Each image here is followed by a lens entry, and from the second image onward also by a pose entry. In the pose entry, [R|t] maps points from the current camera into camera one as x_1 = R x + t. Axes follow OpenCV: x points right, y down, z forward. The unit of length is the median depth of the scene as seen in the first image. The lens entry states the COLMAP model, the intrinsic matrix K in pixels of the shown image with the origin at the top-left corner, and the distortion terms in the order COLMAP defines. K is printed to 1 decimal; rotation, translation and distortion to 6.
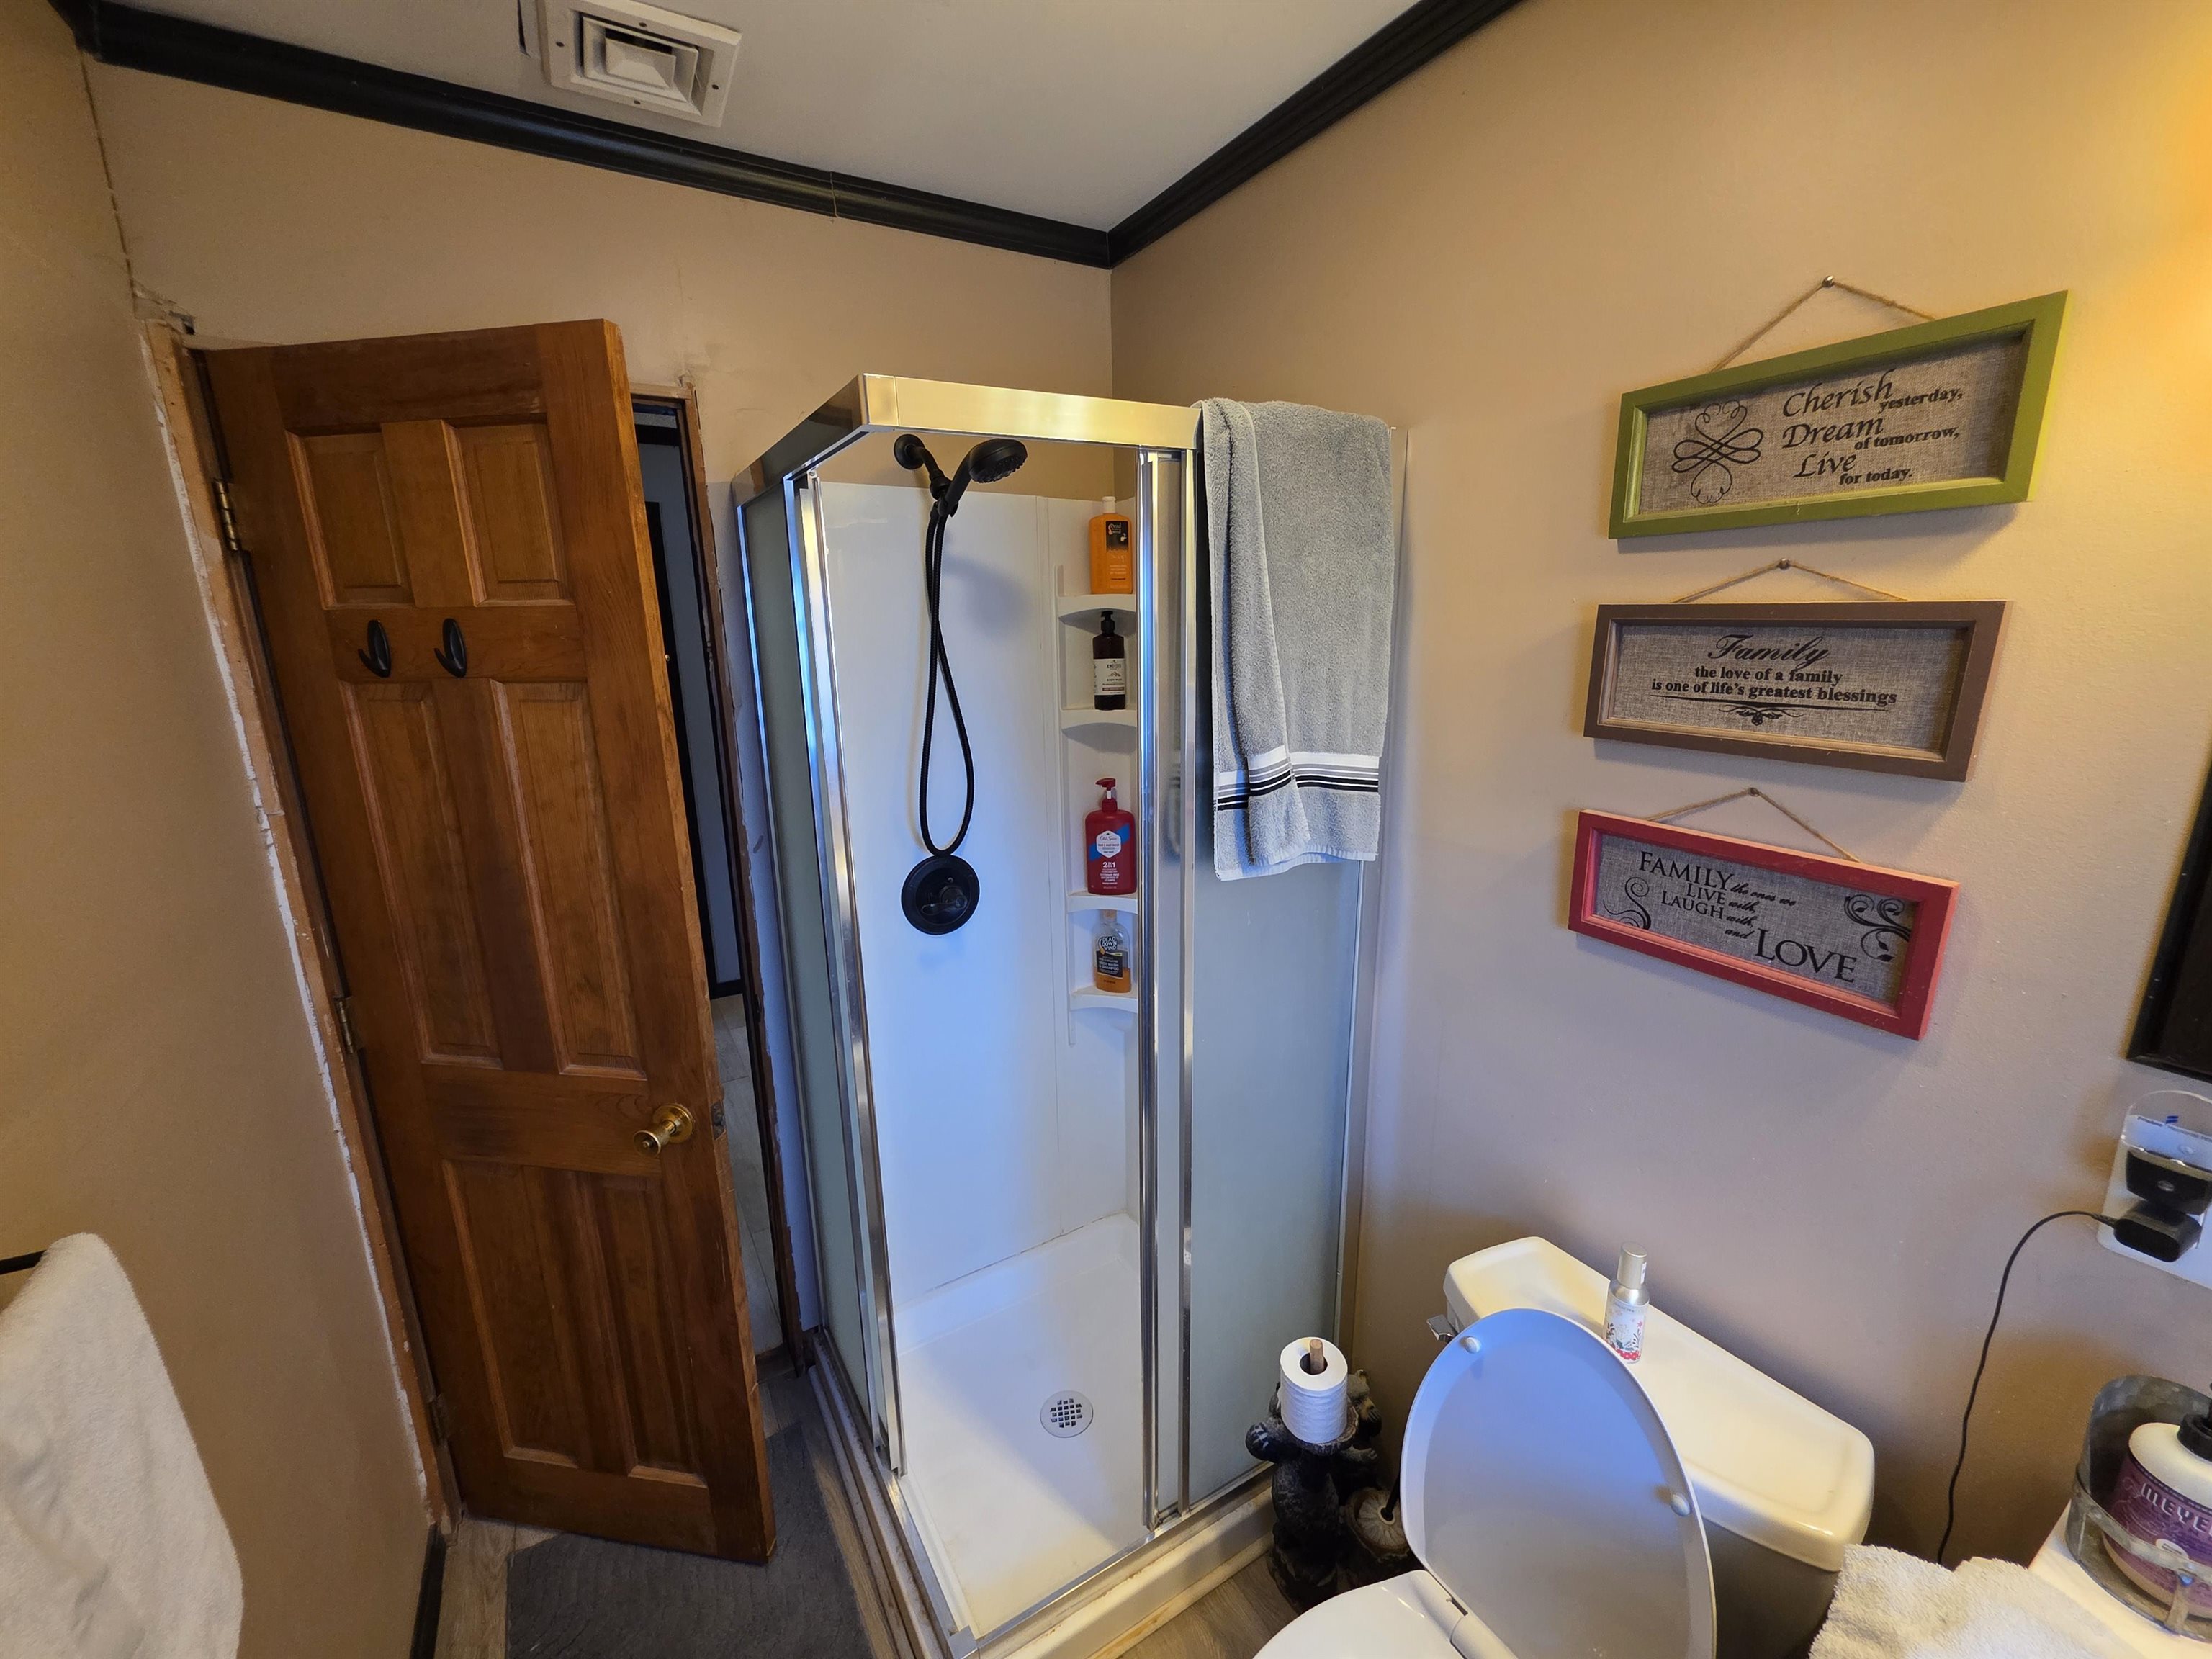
lens RADIAL K [[886.0, 0, 1101.9], [0, 886.0, 833.4], [0, 0, 1]] dist [0.001811, 0.000476]
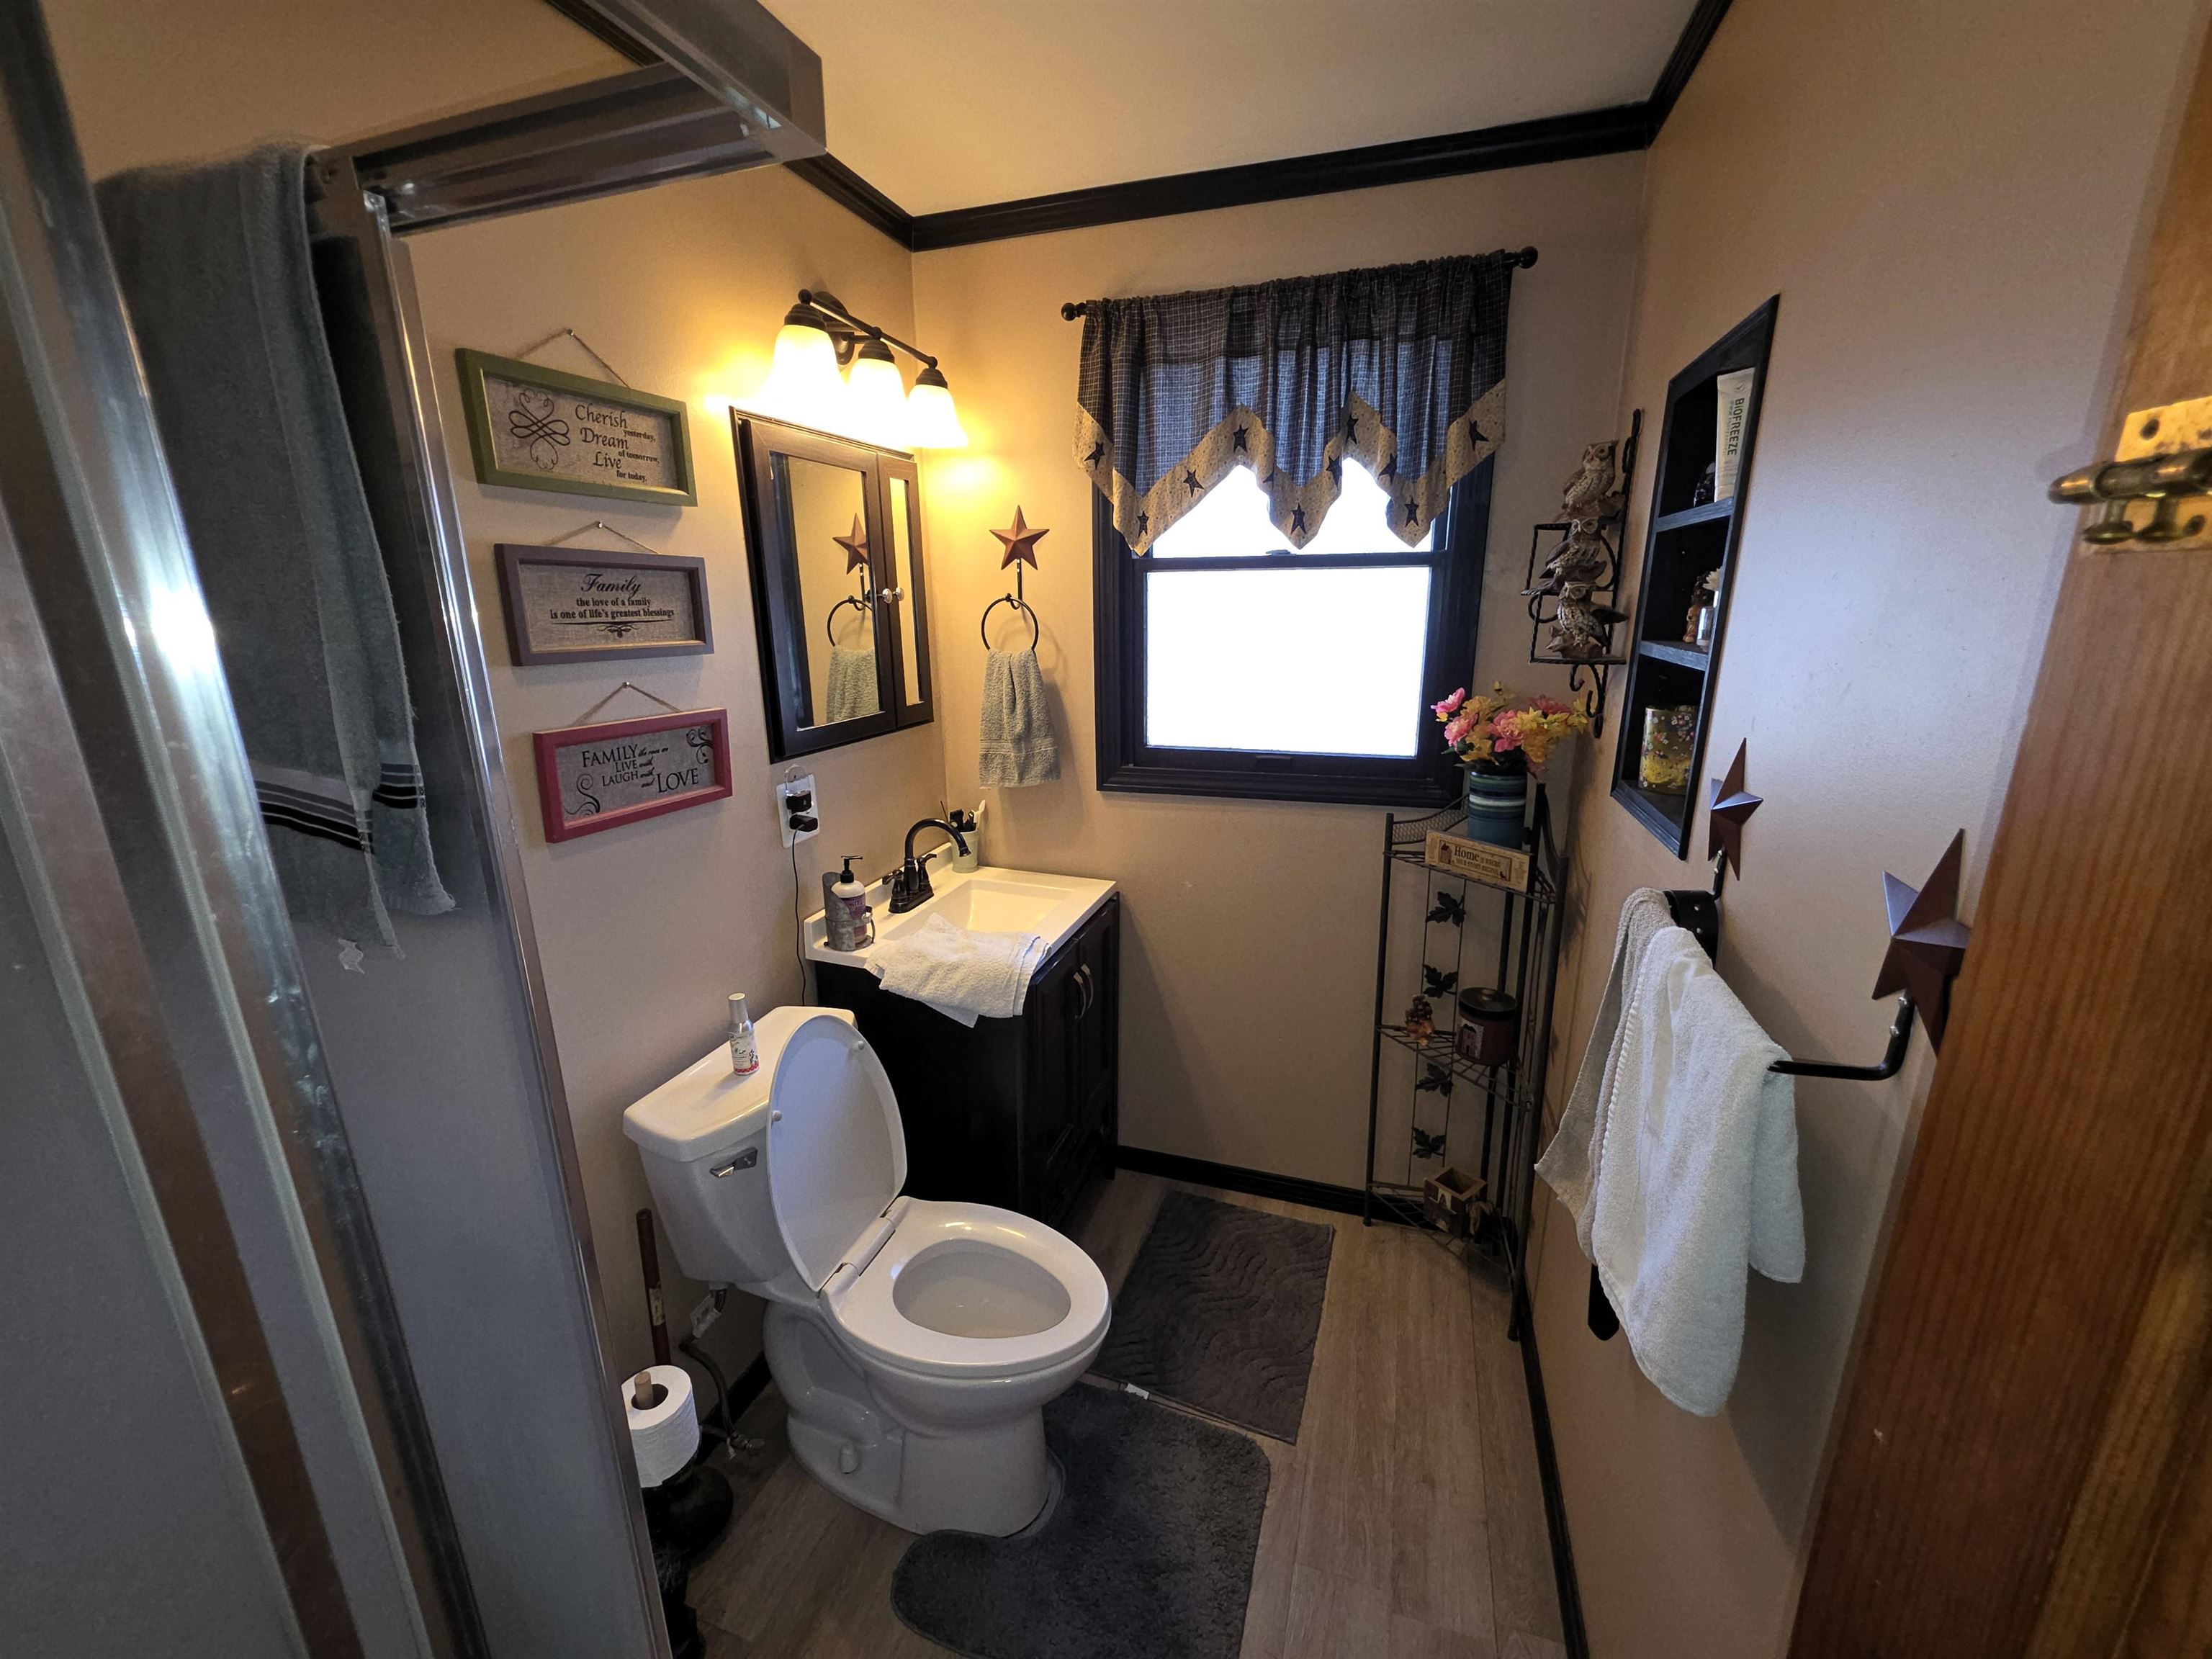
lens RADIAL K [[886.0, 0, 1101.9], [0, 886.0, 833.4], [0, 0, 1]] dist [0.001811, 0.000476]
pose [[-0.652015, -0.169832, 0.738941, -0.899343], [0.202942, 0.899941, 0.385903, -0.235306], [-0.730542, 0.401577, -0.552309, 1.364069]]
